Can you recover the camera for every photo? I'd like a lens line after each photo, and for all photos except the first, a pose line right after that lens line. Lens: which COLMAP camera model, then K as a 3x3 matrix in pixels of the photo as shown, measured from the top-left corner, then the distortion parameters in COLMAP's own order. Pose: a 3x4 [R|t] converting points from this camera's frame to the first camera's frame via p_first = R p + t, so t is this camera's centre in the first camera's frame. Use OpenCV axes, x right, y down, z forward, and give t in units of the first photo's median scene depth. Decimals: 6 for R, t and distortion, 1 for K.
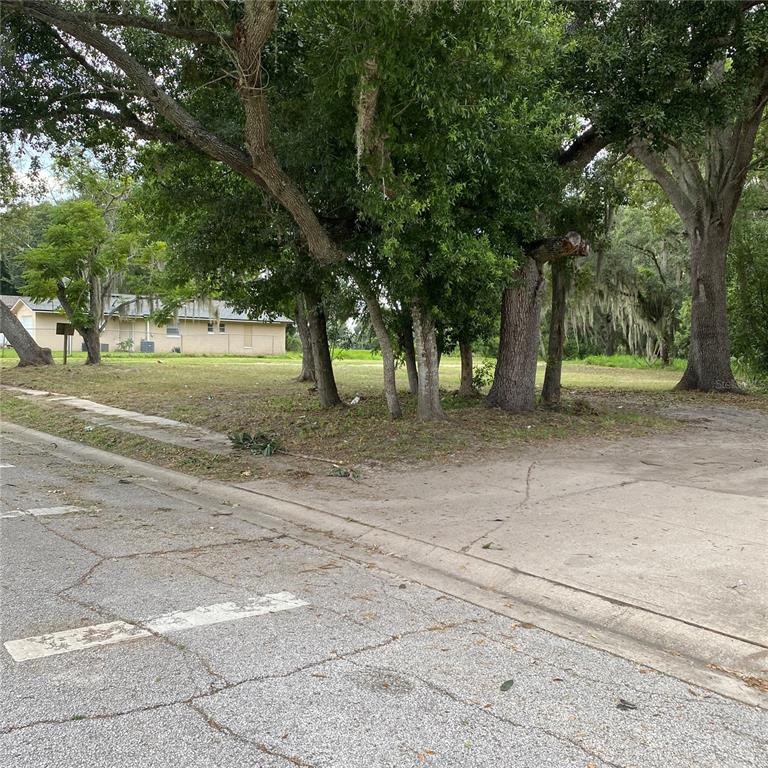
lens RADIAL K [[776.0, 0, 383.8], [0, 776.0, 389.8], [0, 0, 1]] dist [0.016584, 0.000000]
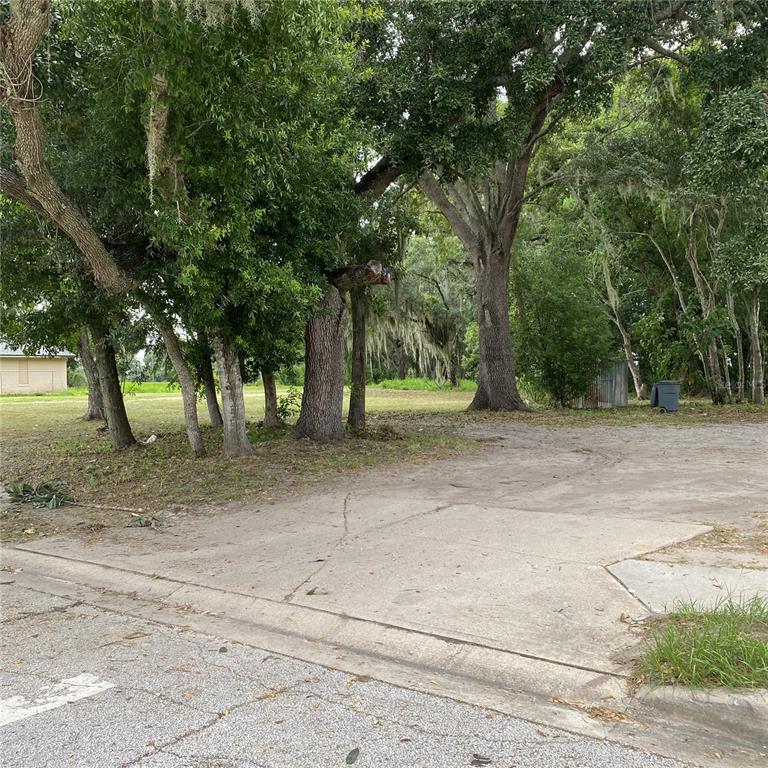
lens RADIAL K [[776.0, 0, 370.0], [0, 776.0, 384.7], [0, 0, 1]] dist [0.016584, 0.000000]
pose [[0.969443, -0.039611, 0.242098, -0.010995], [0.049805, 0.998105, -0.036130, -0.007508], [-0.240208, 0.047083, 0.969579, 0.046152]]
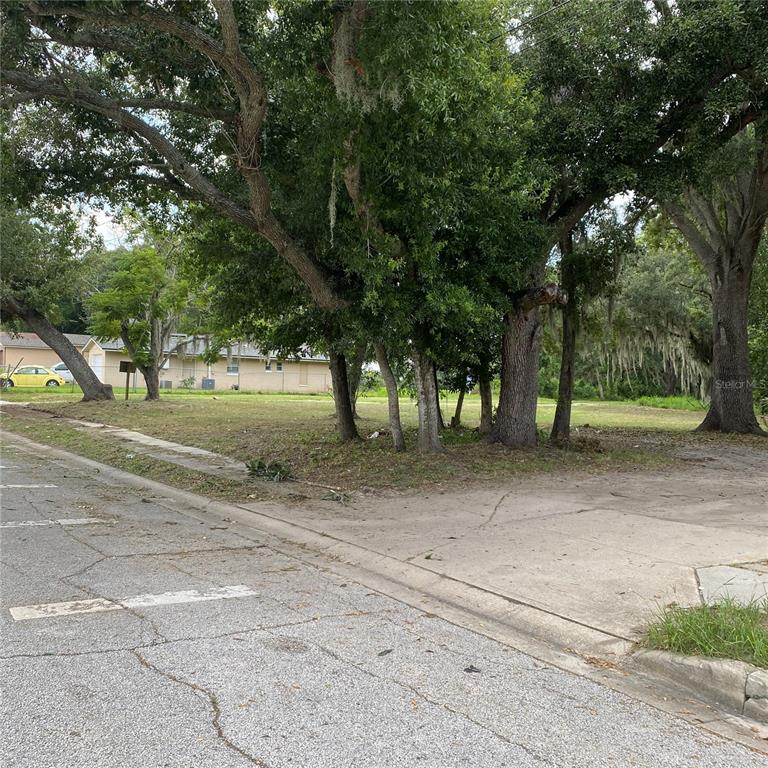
lens RADIAL K [[776.0, 0, 381.3], [0, 776.0, 394.0], [0, 0, 1]] dist [0.016584, 0.000000]
pose [[0.996090, 0.009138, -0.087867, 0.117943], [-0.013052, 0.998943, -0.044069, 0.006826], [0.087371, 0.045044, 0.995157, -0.126775]]
